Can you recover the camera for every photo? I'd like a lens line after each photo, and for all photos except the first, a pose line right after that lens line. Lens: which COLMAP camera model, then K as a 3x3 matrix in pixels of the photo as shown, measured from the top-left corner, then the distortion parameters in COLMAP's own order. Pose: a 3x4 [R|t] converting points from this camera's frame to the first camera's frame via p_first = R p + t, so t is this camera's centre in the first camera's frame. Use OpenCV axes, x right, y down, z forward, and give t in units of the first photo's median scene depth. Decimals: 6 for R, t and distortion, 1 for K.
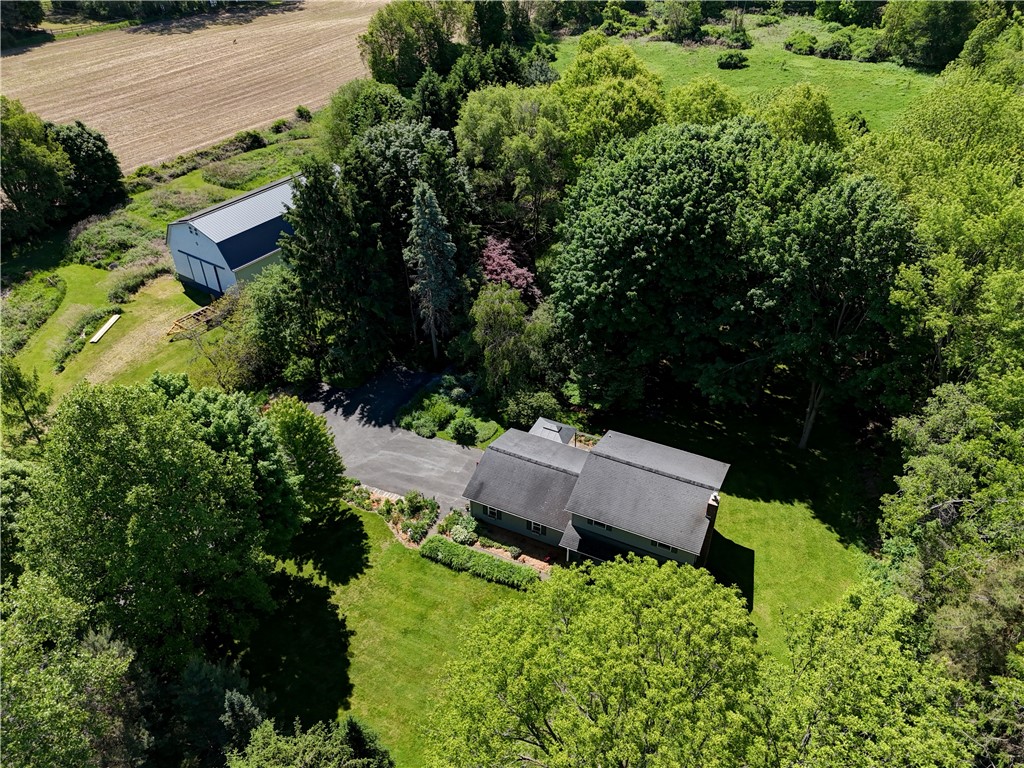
lens RADIAL K [[747.0, 0, 522.3], [0, 747.0, 385.8], [0, 0, 1]] dist [0.081807, -0.073997]
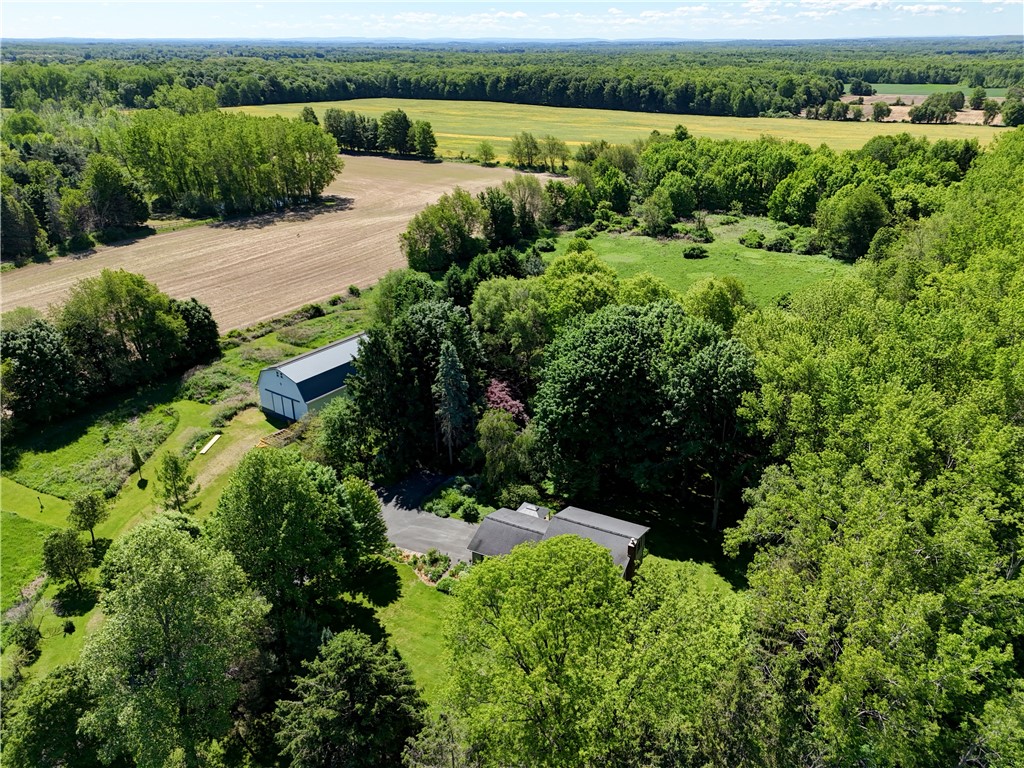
lens RADIAL K [[747.0, 0, 522.3], [0, 747.0, 385.8], [0, 0, 1]] dist [0.081807, -0.073997]
pose [[0.999764, 0.009359, -0.019624, 0.038547], [-0.013256, 0.977824, -0.209007, 0.103577], [0.017233, 0.209218, 0.977717, -0.356338]]
